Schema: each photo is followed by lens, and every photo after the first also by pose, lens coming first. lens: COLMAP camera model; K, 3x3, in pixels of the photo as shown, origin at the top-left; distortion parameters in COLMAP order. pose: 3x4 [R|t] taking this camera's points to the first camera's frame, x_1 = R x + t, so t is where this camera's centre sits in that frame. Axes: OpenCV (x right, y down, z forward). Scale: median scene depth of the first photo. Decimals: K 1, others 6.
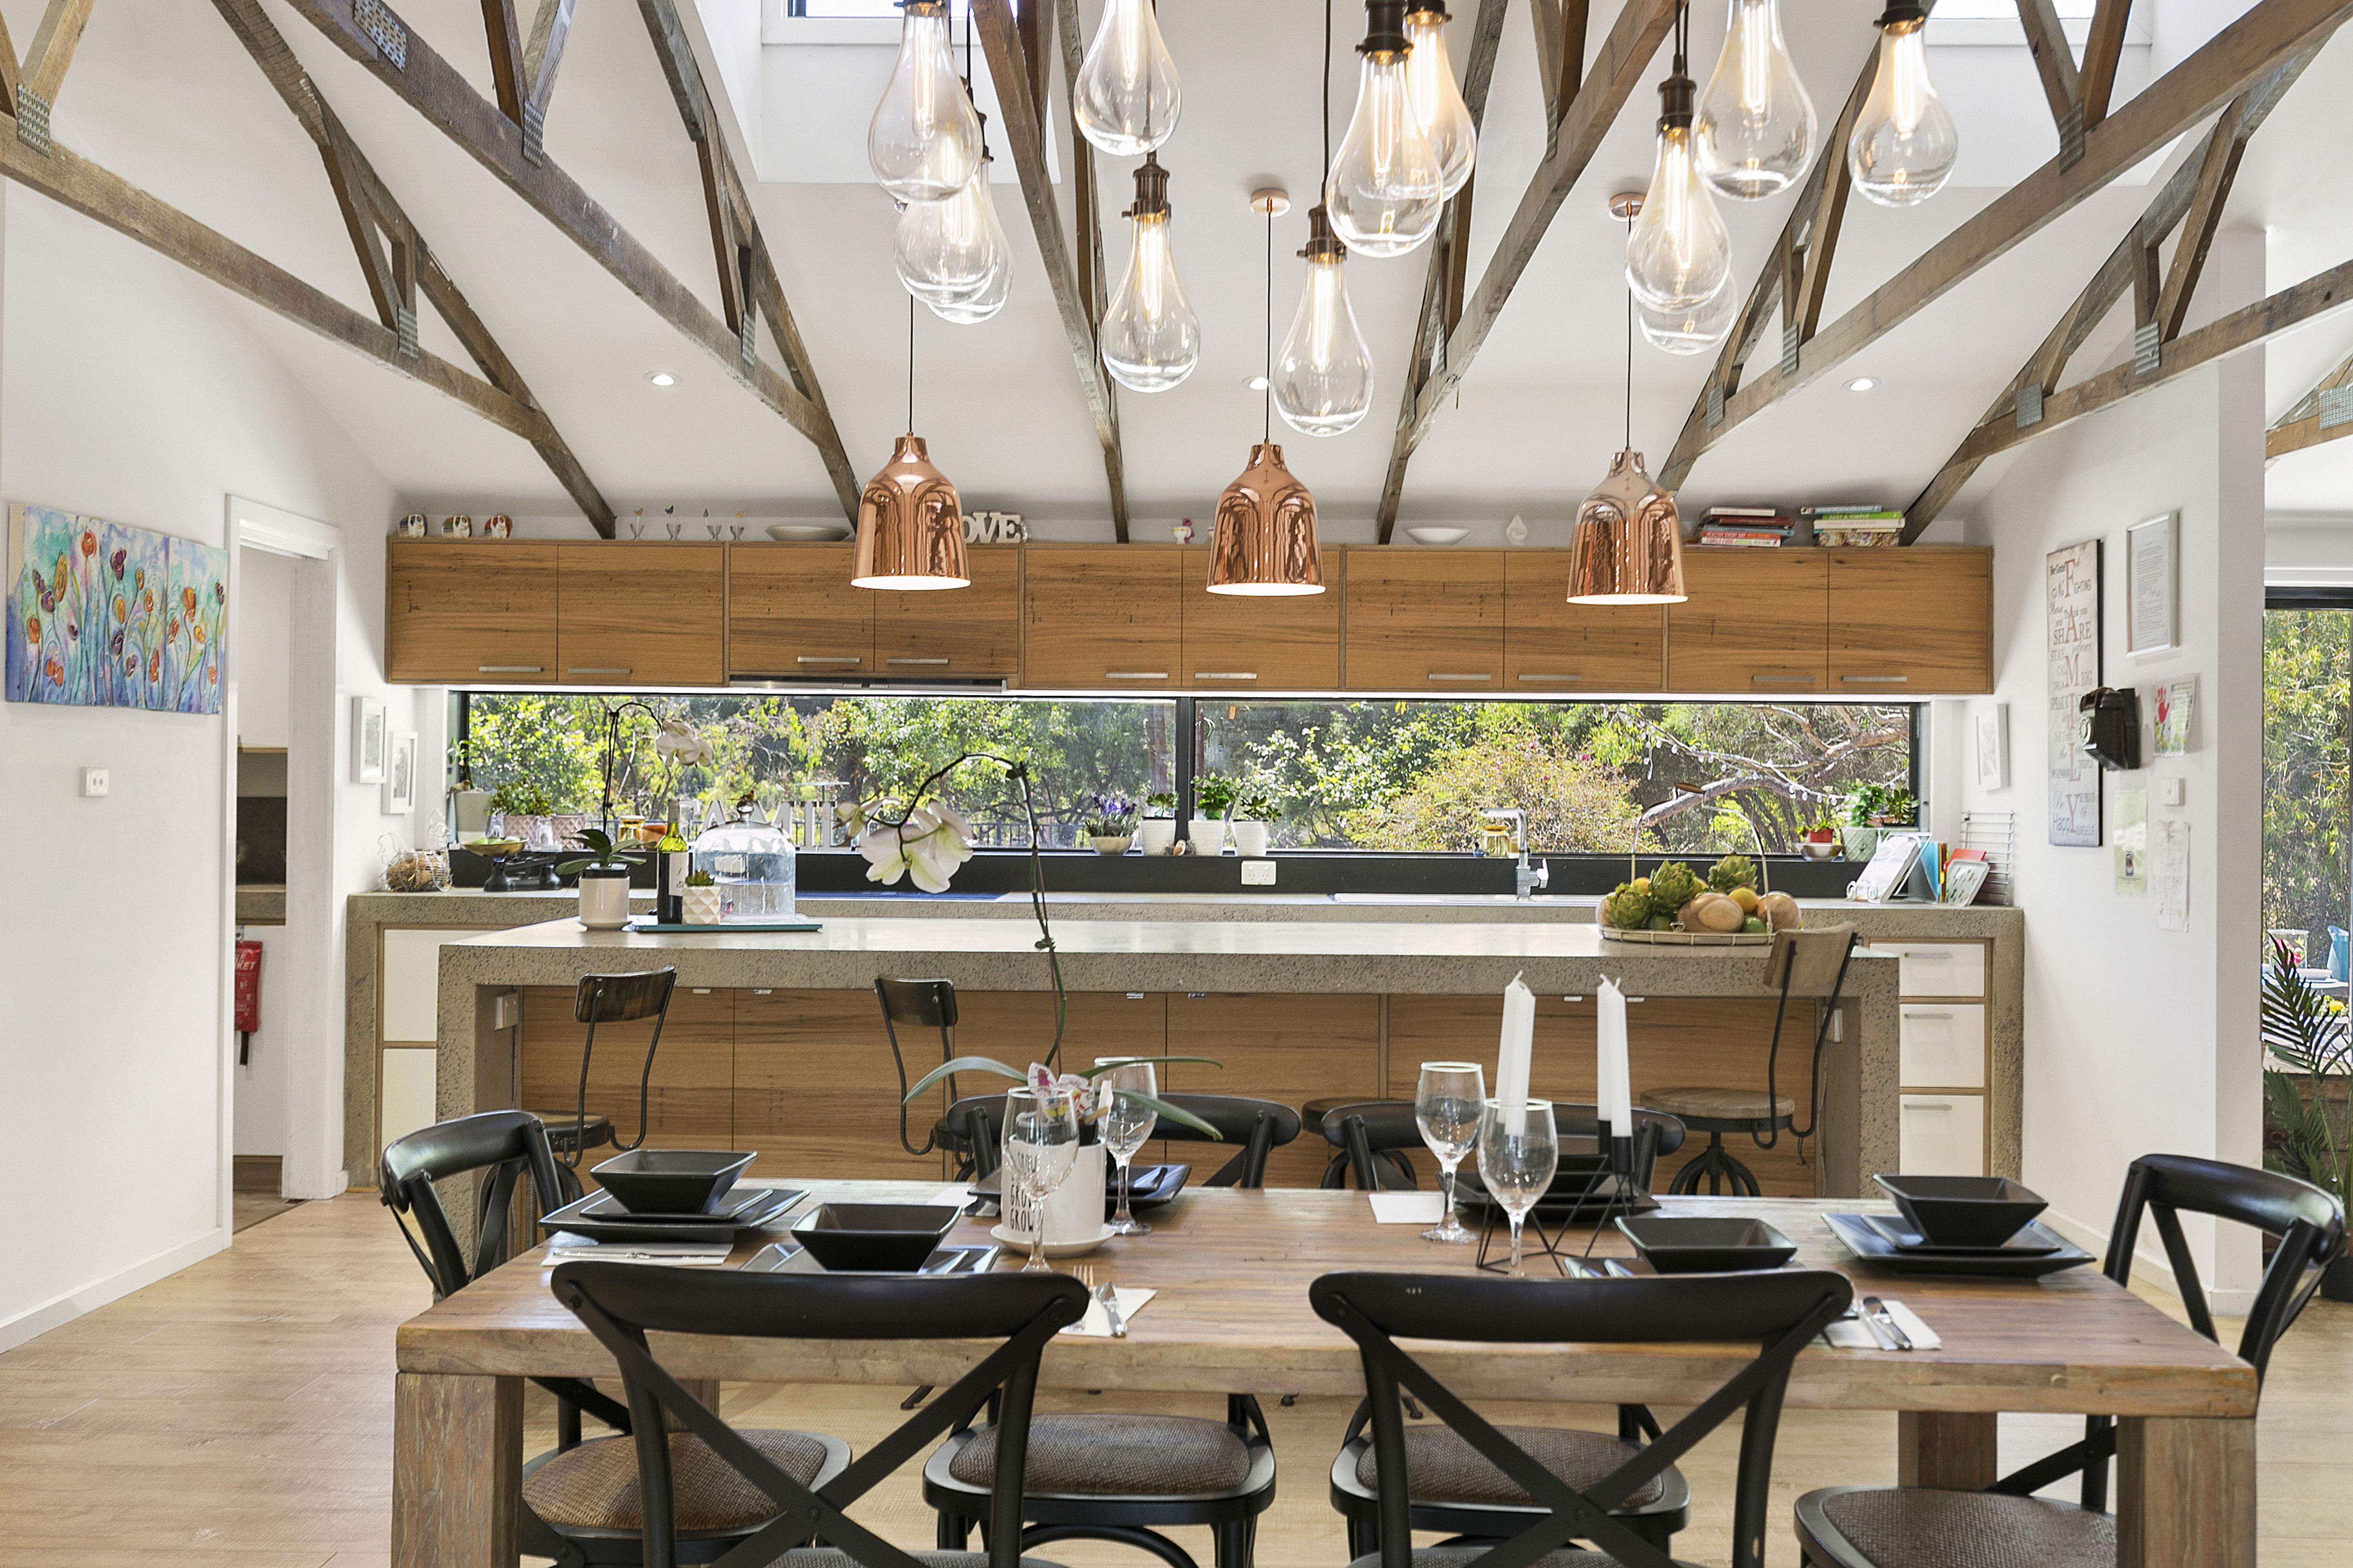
lens RADIAL K [[2336.8, 0, 1158.1], [0, 2336.8, 791.4], [0, 0, 1]] dist [-0.001324, 0.000000]
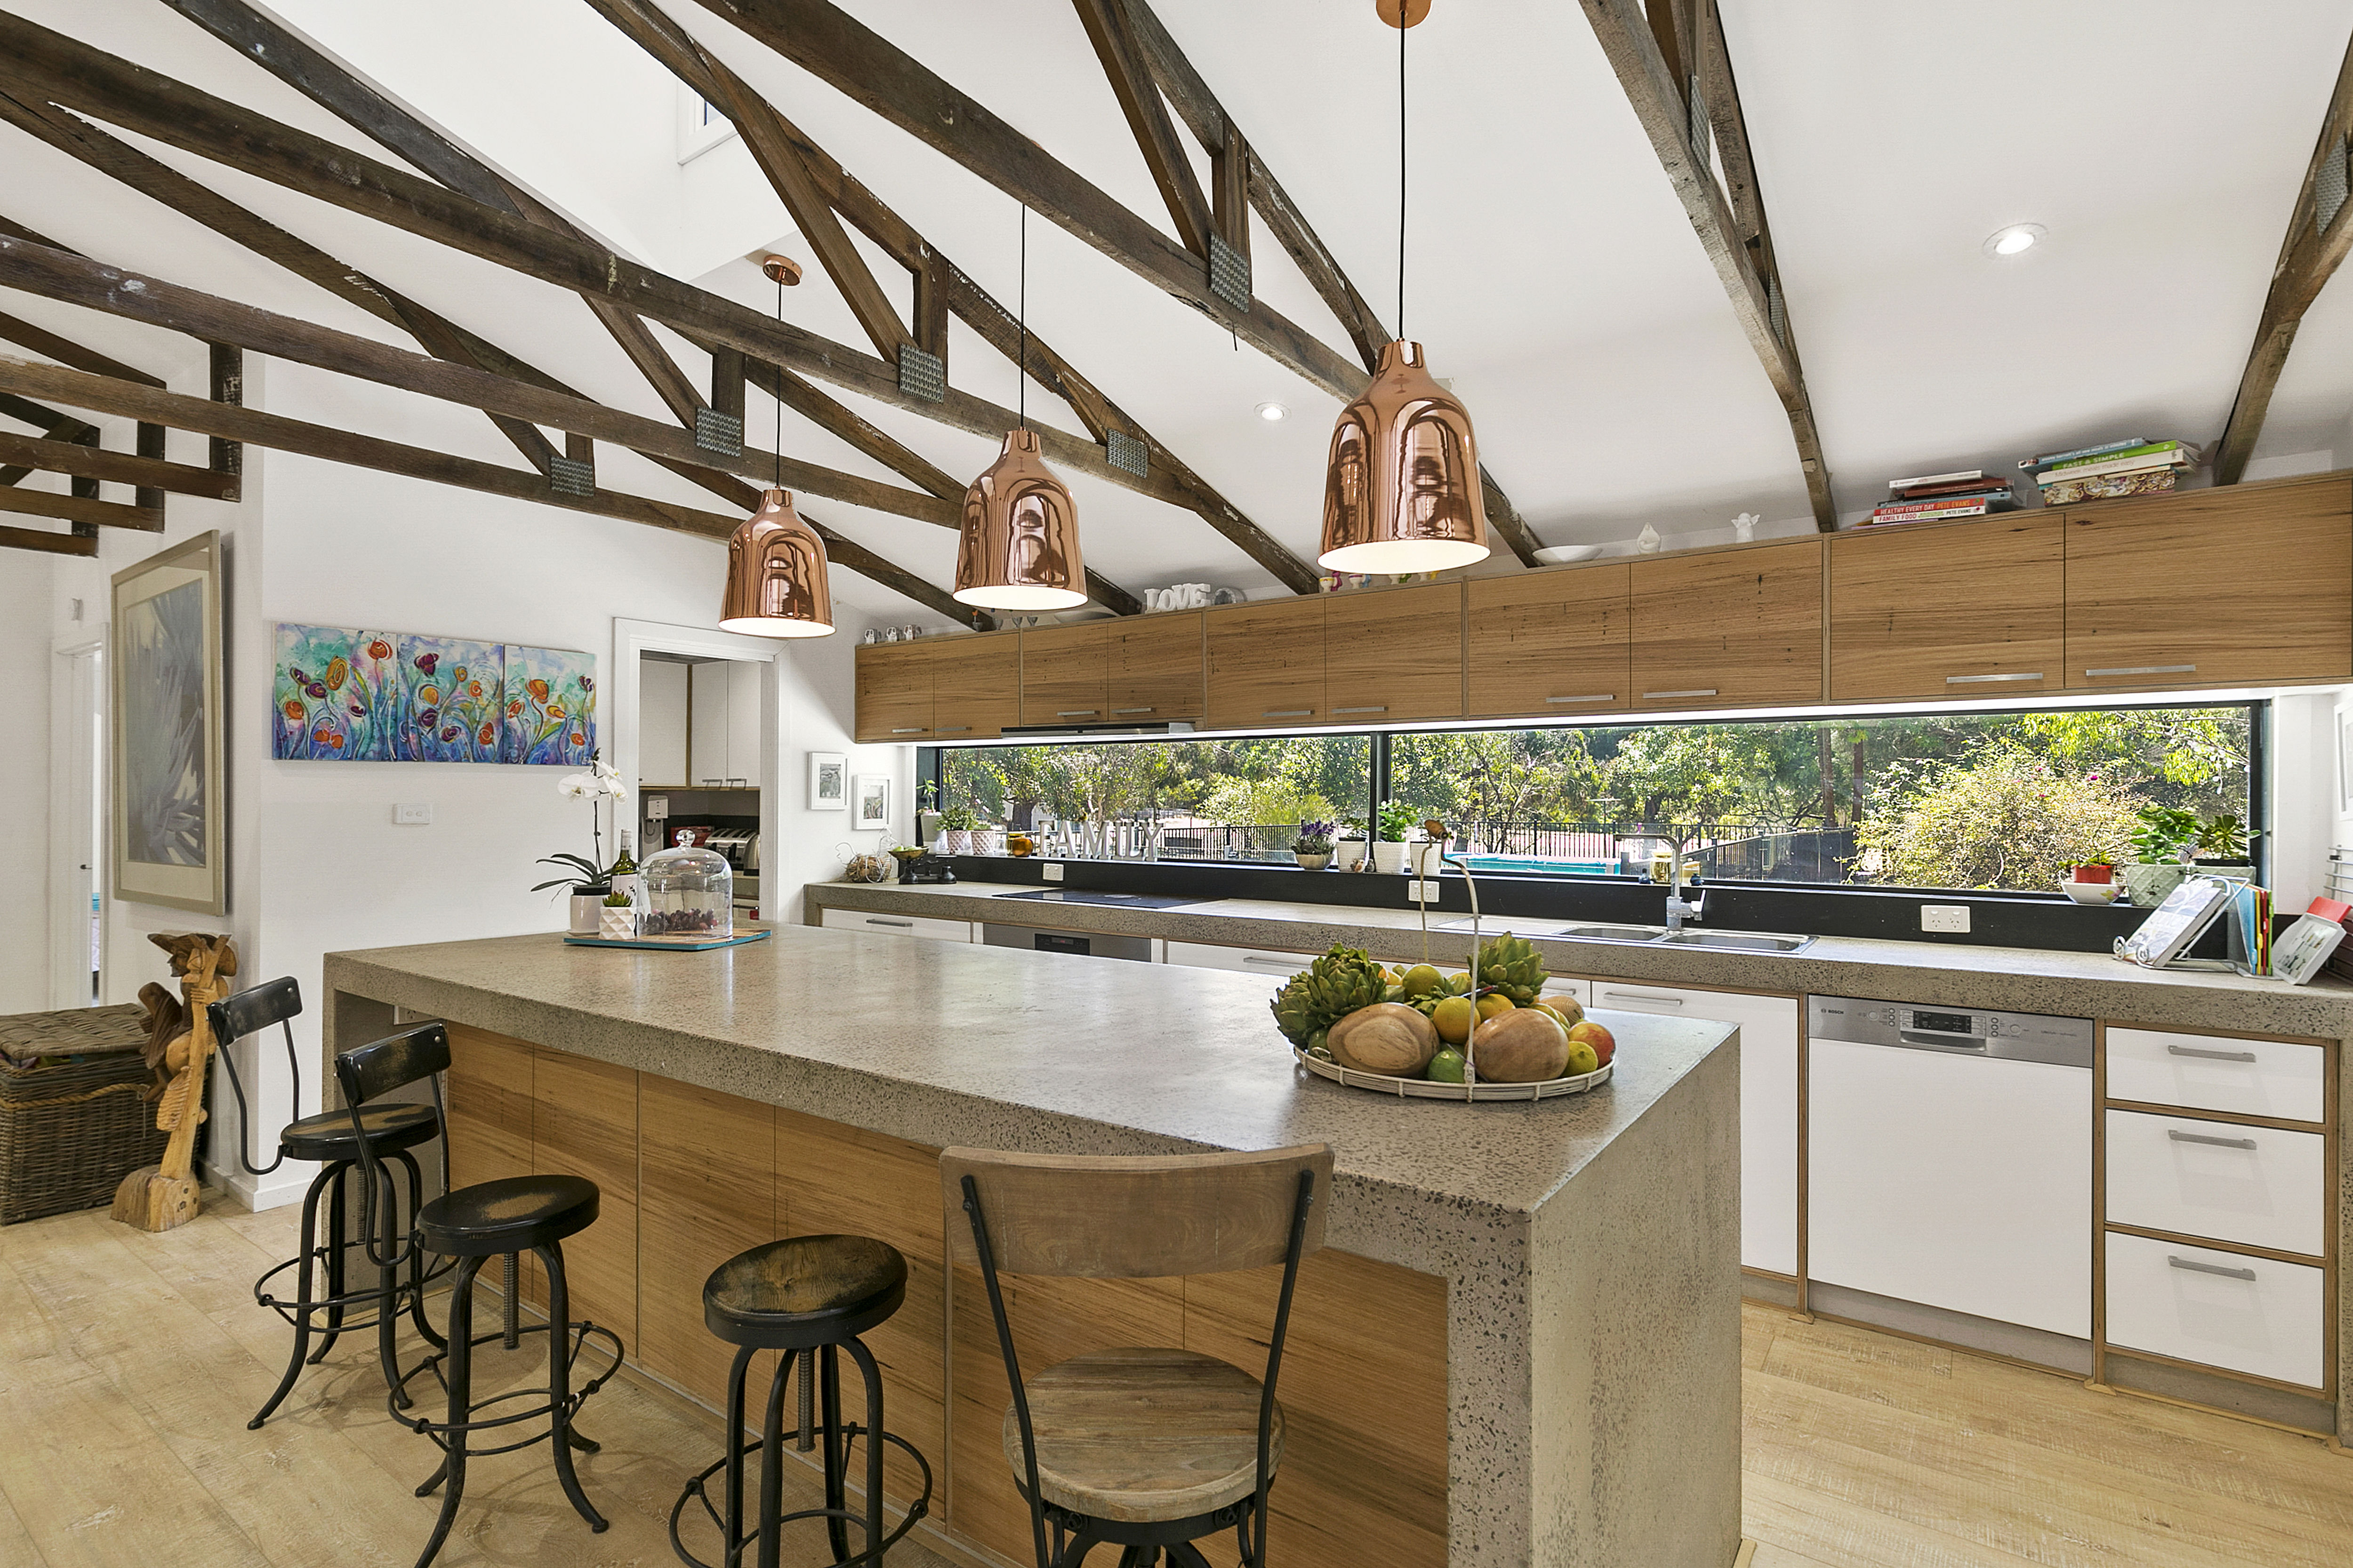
lens RADIAL K [[1143.5, 0, 1169.5], [0, 1143.5, 796.7], [0, 0, 1]] dist [0.000498, -0.000529]
pose [[0.821105, -0.006878, -0.570735, 0.271449], [0.003992, 0.999972, -0.006308, -0.006709], [0.570763, 0.002901, 0.821110, 0.542103]]
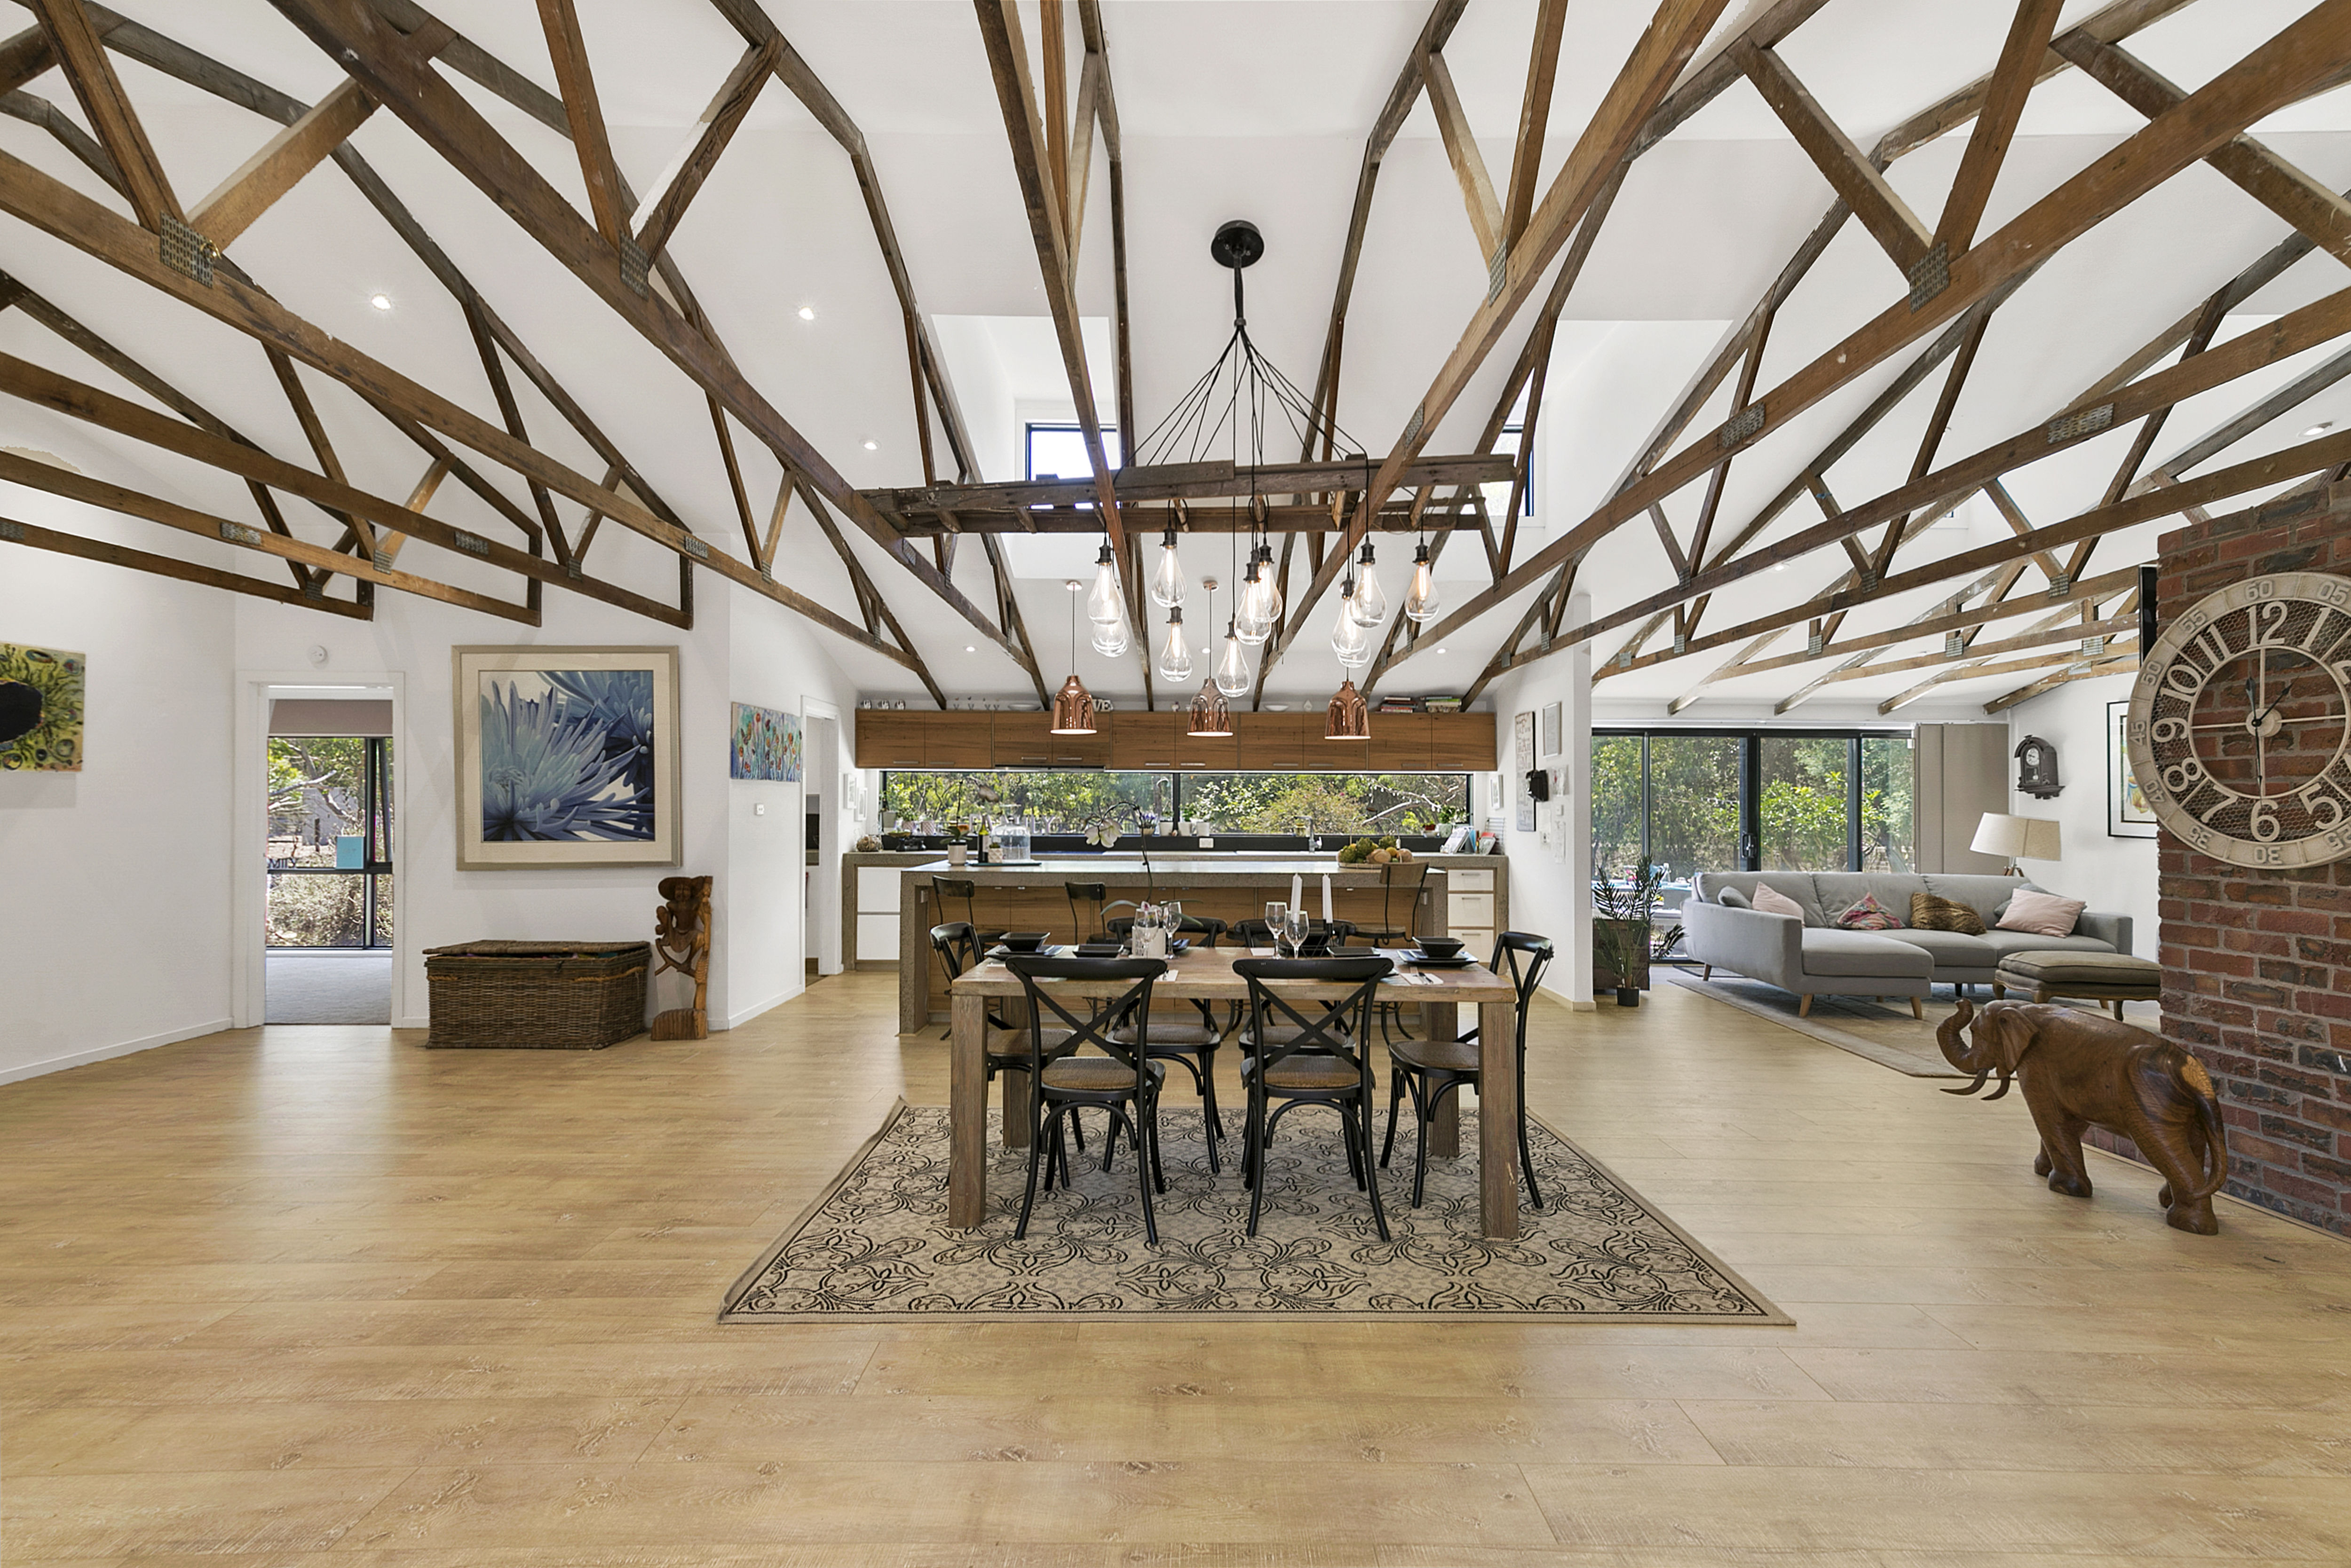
lens RADIAL K [[1076.6, 0, 1171.0], [0, 1076.6, 771.7], [0, 0, 1]] dist [0.012174, -0.000066]
pose [[0.999864, -0.002912, 0.016255, -0.013737], [0.003441, 0.999461, -0.032653, -0.003954], [-0.016151, 0.032704, 0.999335, -0.162874]]
